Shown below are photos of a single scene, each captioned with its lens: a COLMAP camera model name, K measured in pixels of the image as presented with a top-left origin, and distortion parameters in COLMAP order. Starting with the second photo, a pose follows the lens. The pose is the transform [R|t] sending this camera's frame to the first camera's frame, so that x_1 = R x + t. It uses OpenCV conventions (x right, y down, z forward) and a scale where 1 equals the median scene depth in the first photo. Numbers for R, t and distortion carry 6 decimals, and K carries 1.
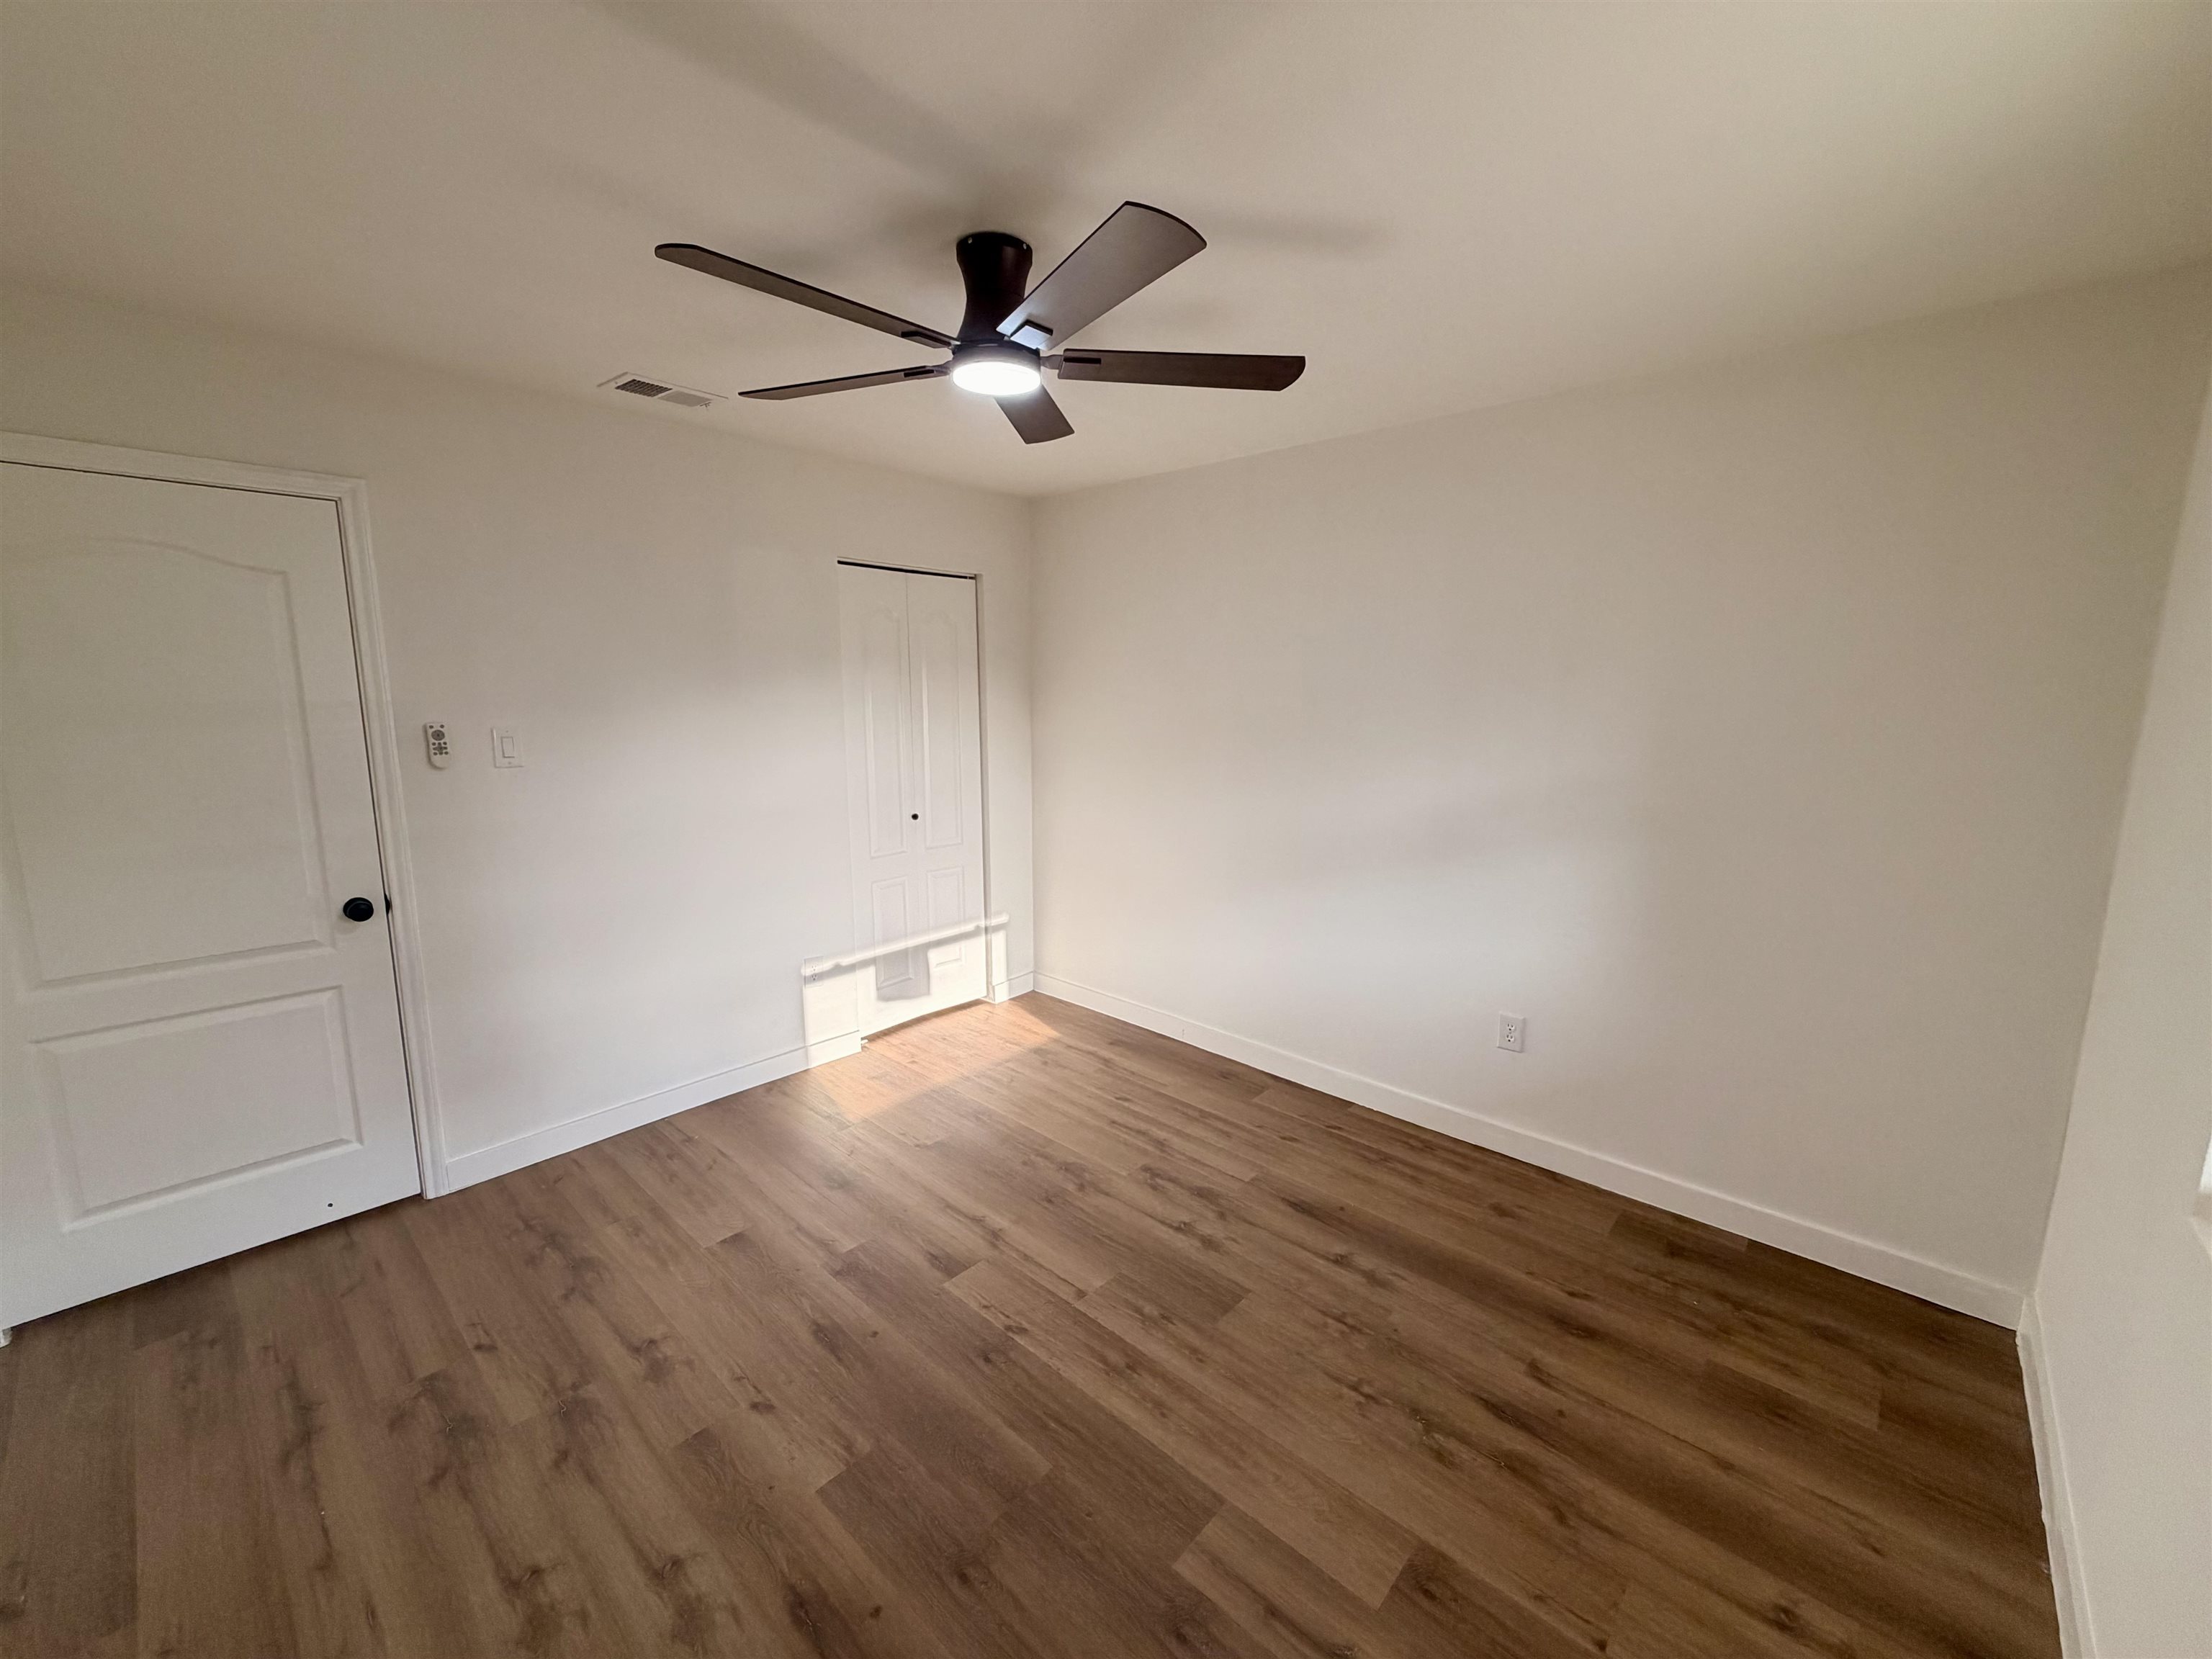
lens RADIAL K [[880.8, 0, 1089.9], [0, 880.8, 821.7], [0, 0, 1]] dist [-0.006282, 0.000663]
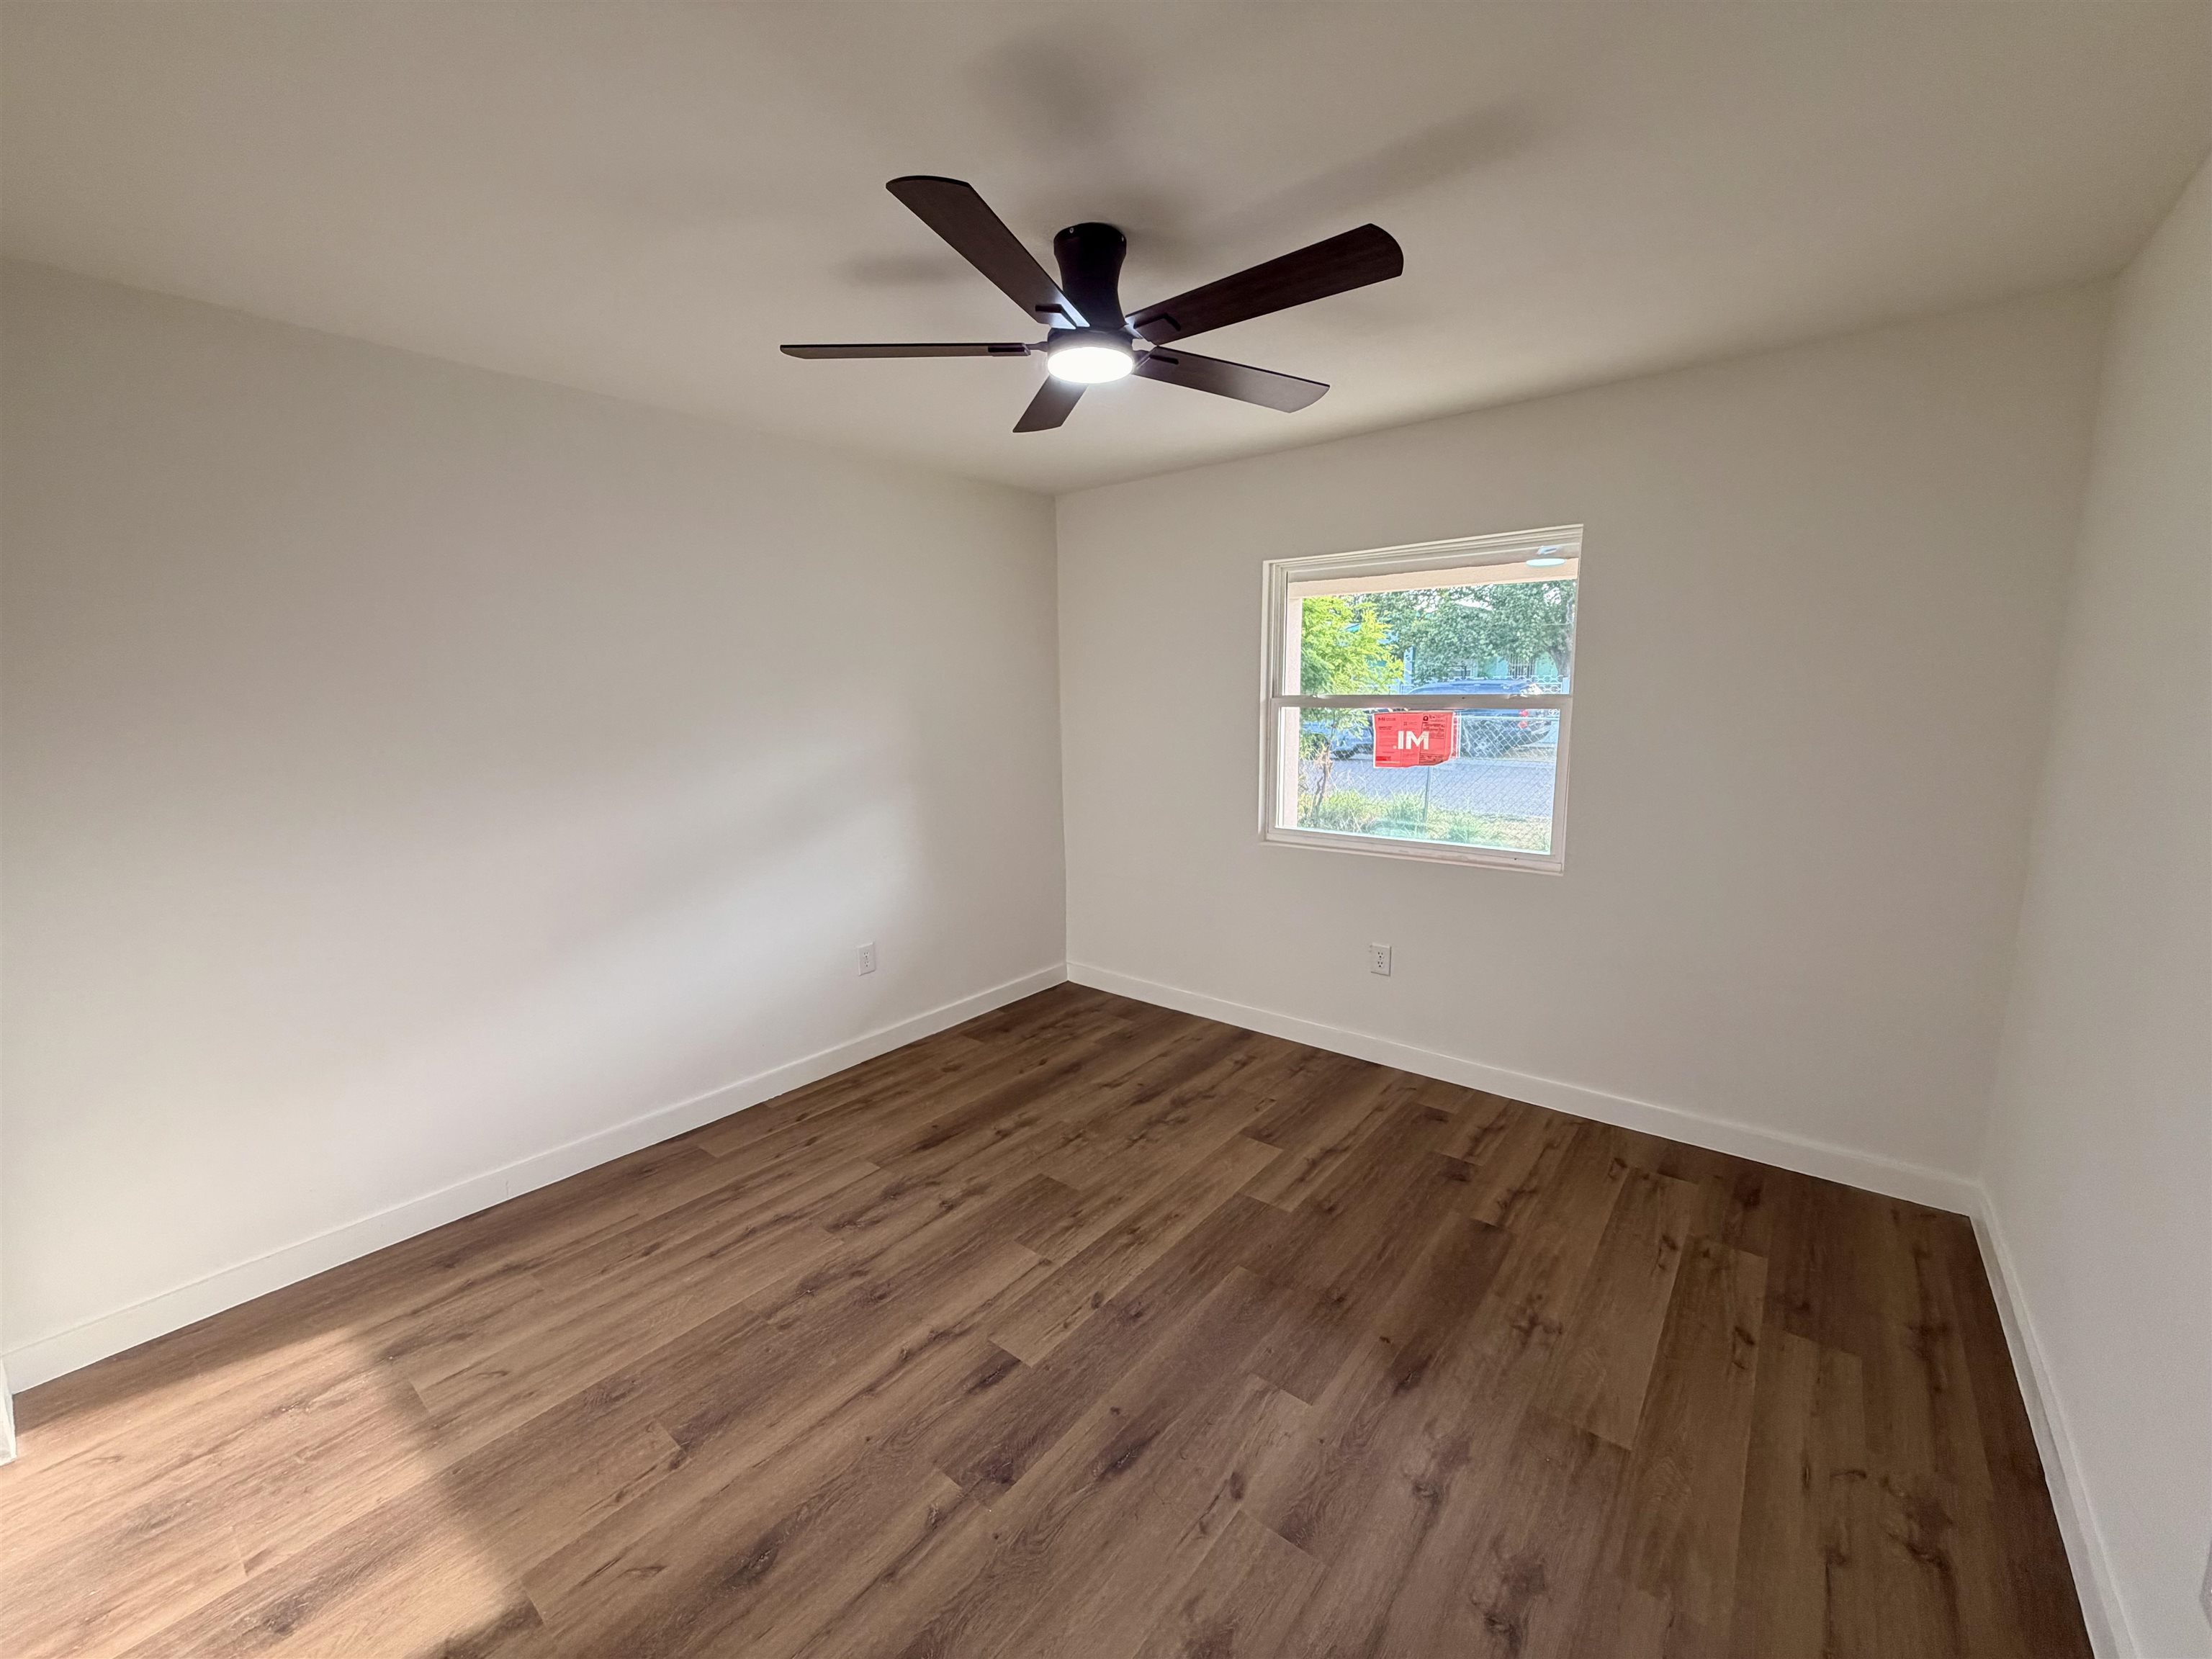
lens RADIAL K [[880.8, 0, 1100.3], [0, 880.8, 820.3], [0, 0, 1]] dist [-0.006282, 0.000663]
pose [[-0.062723, -0.149912, 0.986708, -0.957539], [0.171199, 0.972384, 0.158619, -0.118058], [-0.983238, 0.178873, -0.035326, 0.888328]]
